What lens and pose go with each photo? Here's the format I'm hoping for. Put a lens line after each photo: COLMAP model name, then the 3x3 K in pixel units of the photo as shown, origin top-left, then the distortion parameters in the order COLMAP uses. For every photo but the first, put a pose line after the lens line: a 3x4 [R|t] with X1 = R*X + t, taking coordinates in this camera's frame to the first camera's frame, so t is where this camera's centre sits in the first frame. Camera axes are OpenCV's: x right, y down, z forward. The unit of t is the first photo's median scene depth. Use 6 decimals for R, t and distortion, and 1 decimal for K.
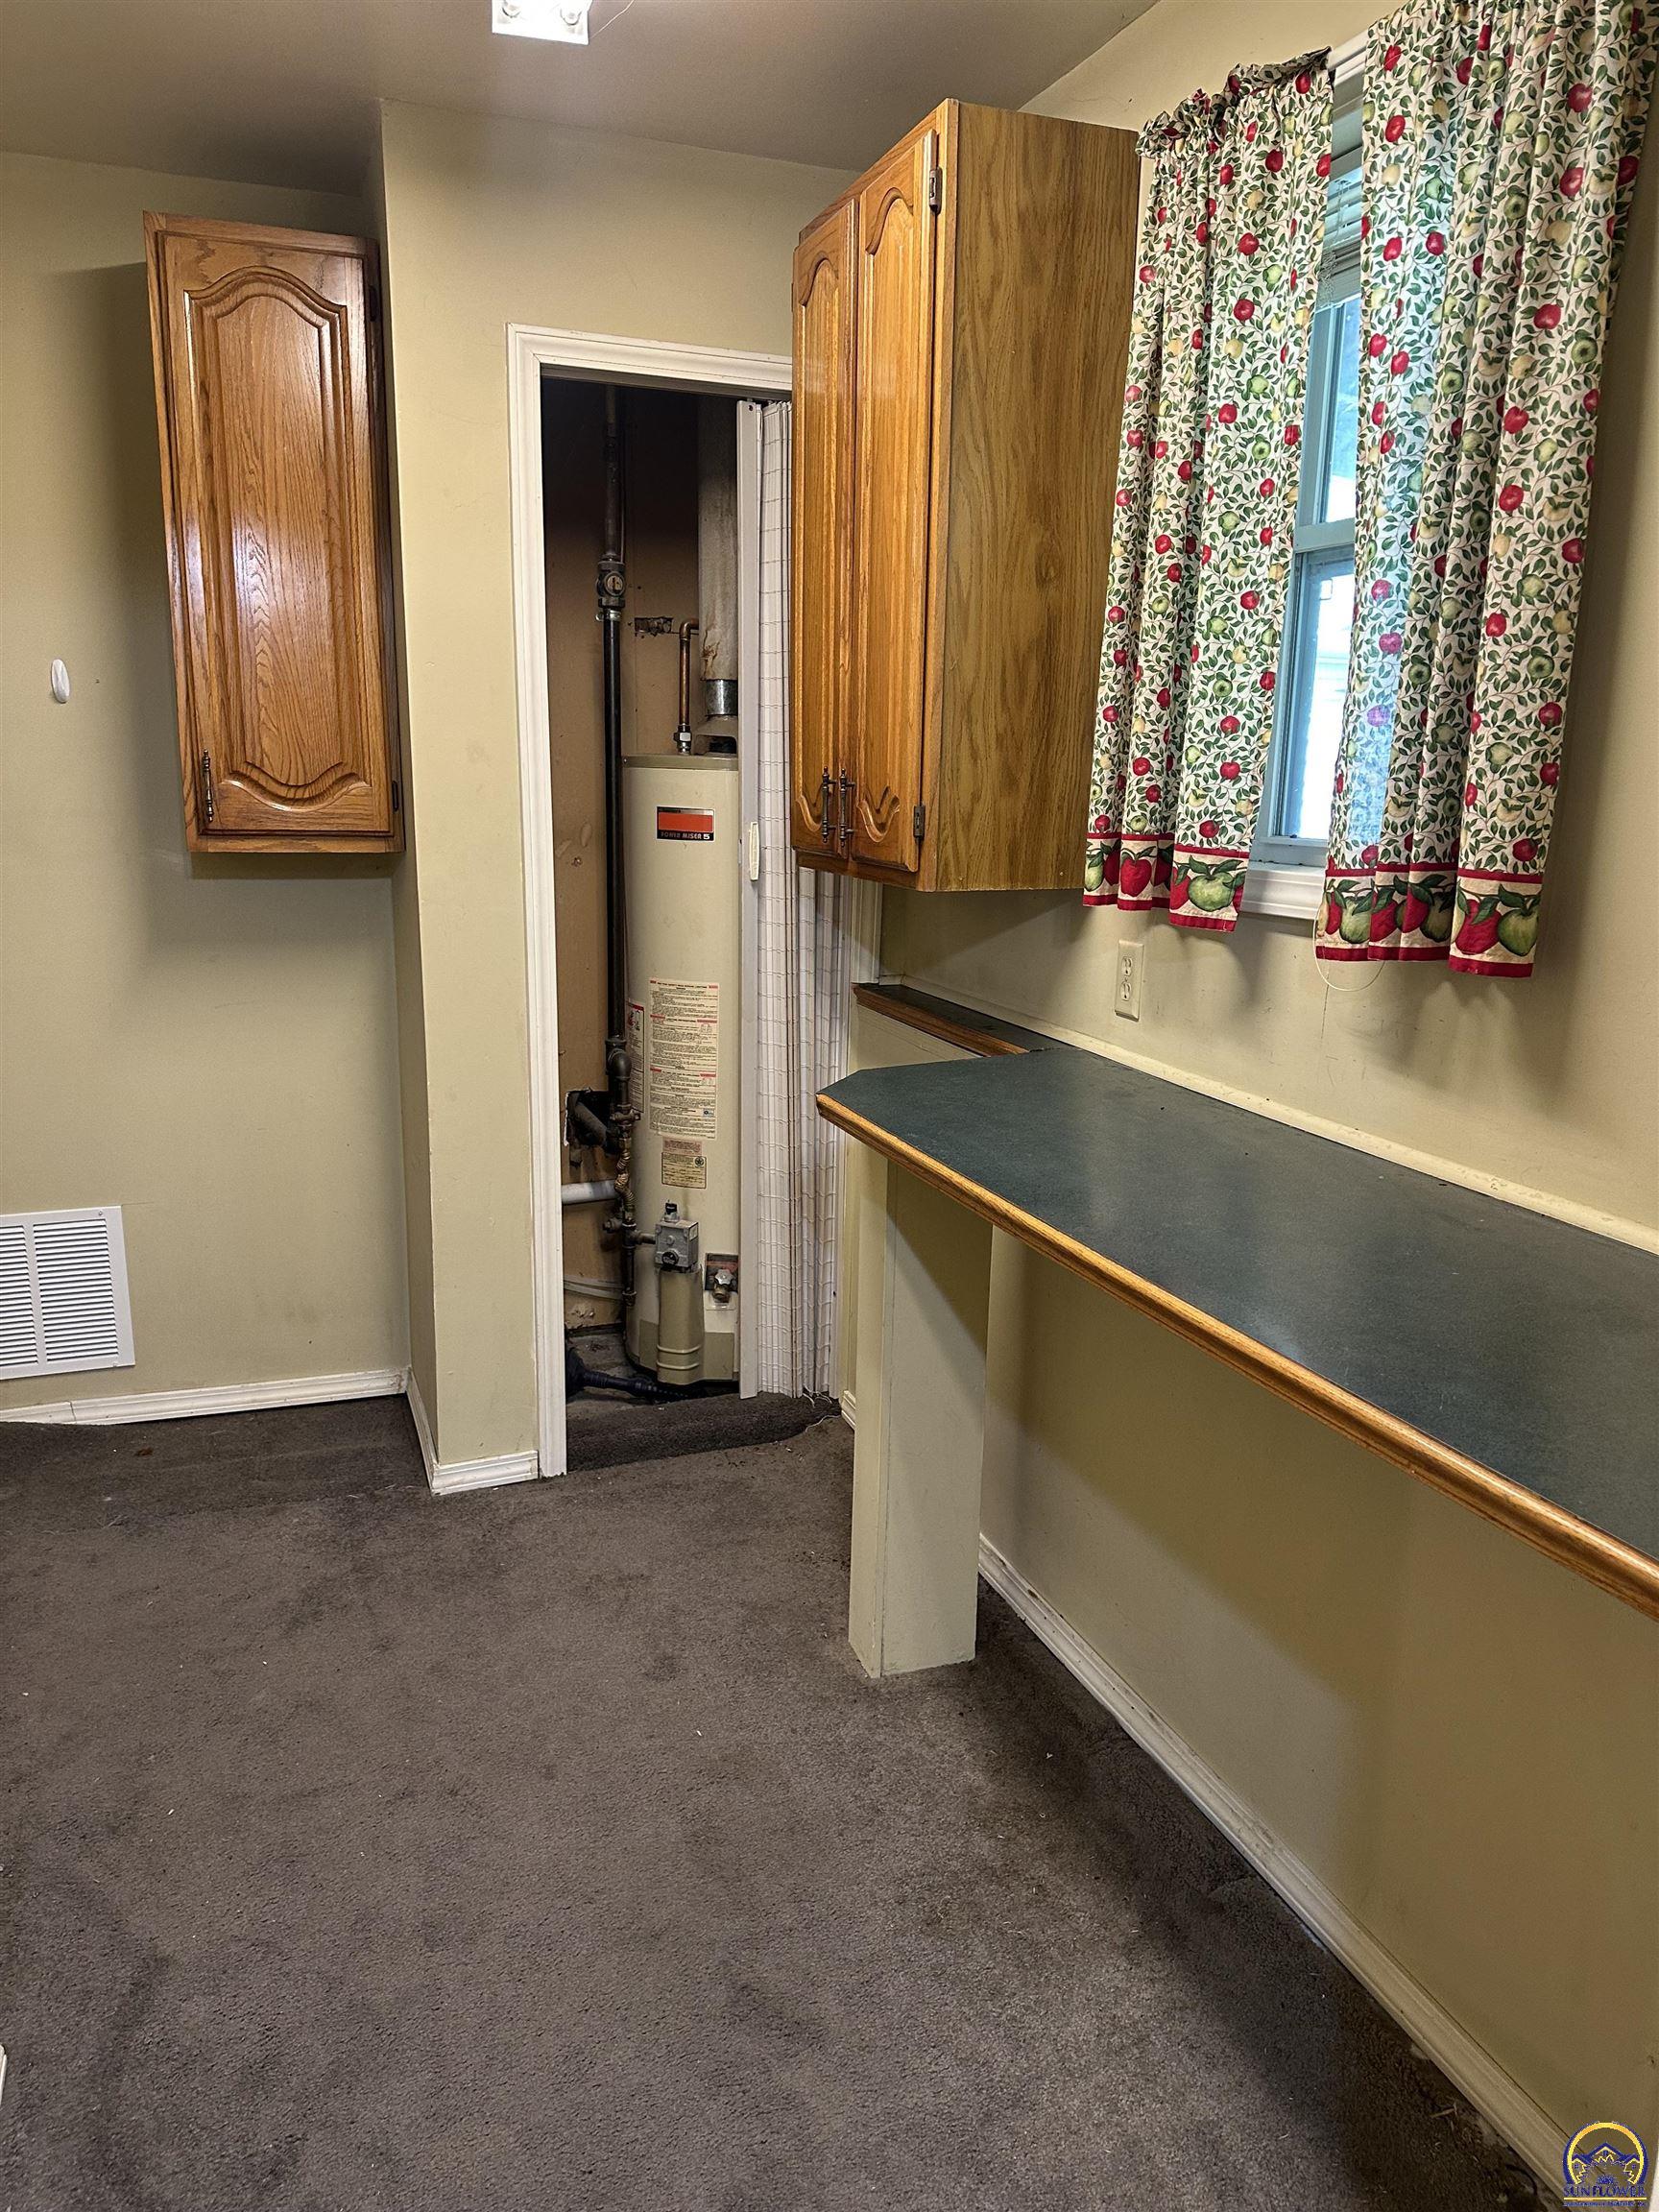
lens RADIAL K [[1550.3, 0, 829.5], [0, 1550.3, 1104.4], [0, 0, 1]] dist [0.000256, -0.000296]
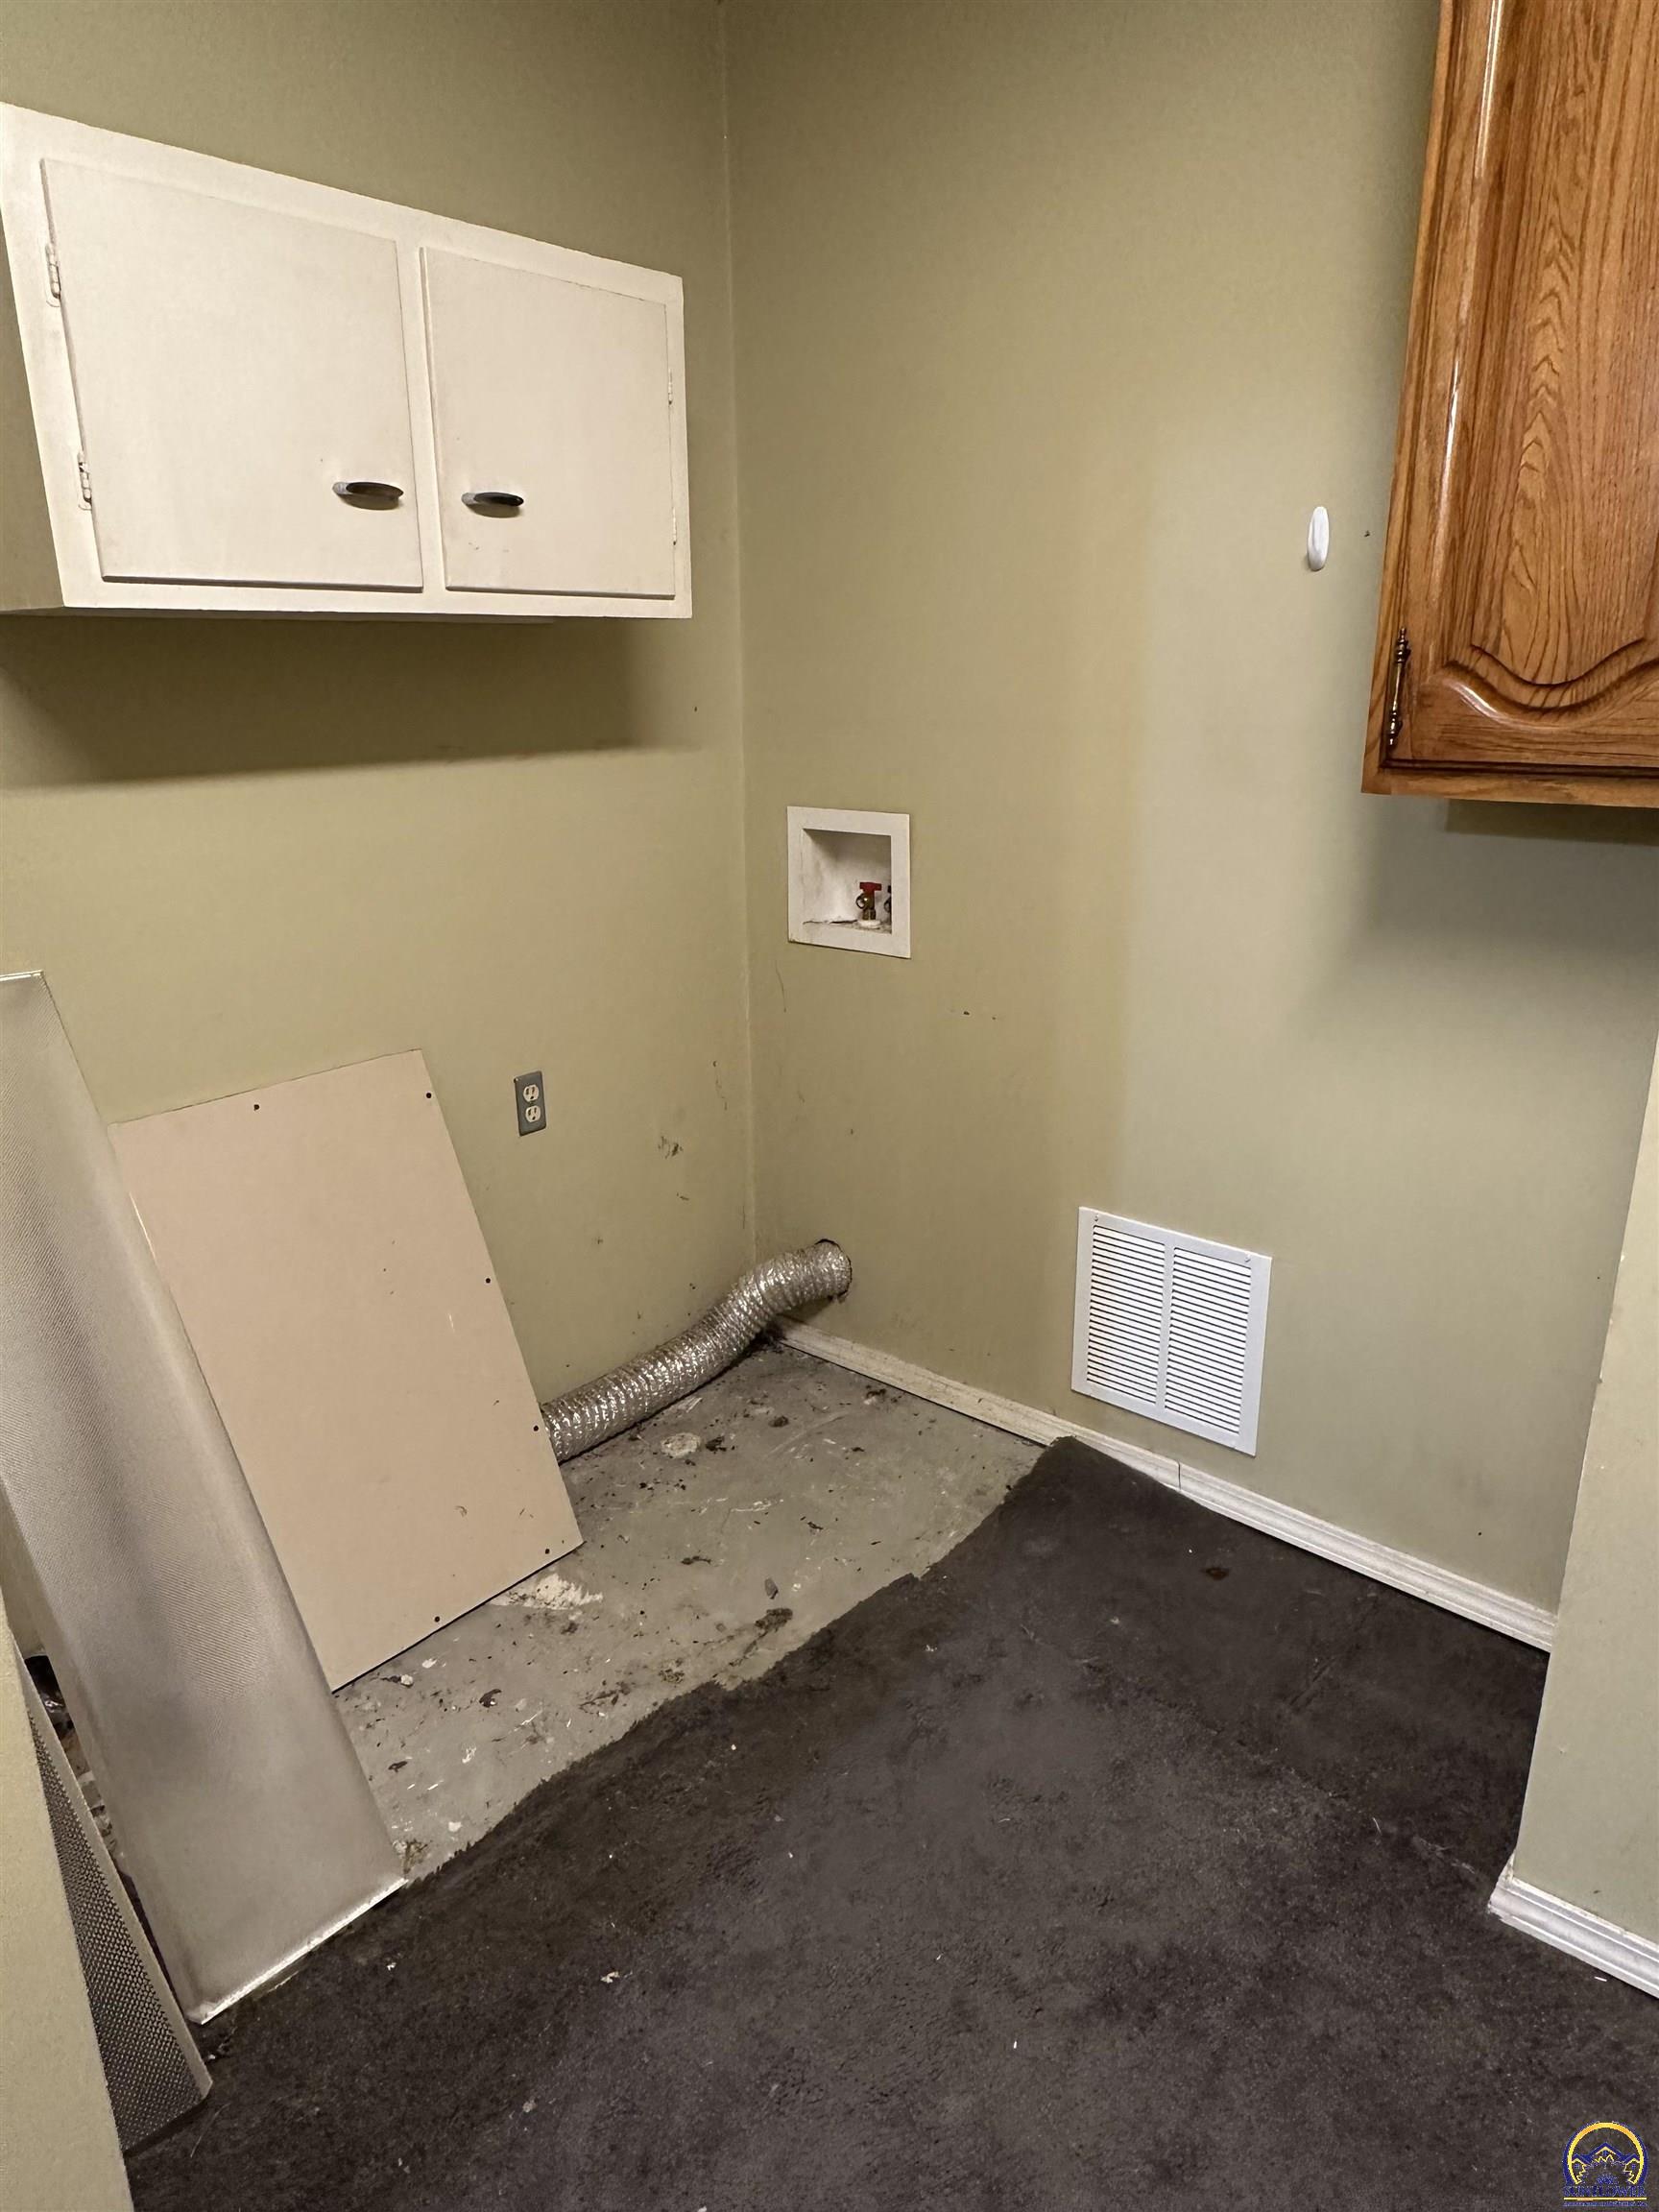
lens RADIAL K [[1414.9, 0, 829.2], [0, 1414.9, 1110.8], [0, 0, 1]] dist [0.007484, 0.001487]
pose [[0.469549, 0.241905, -0.849120, 0.012143], [-0.174974, 0.968154, 0.179059, -0.100872], [0.865395, 0.064497, 0.496923, 0.520954]]
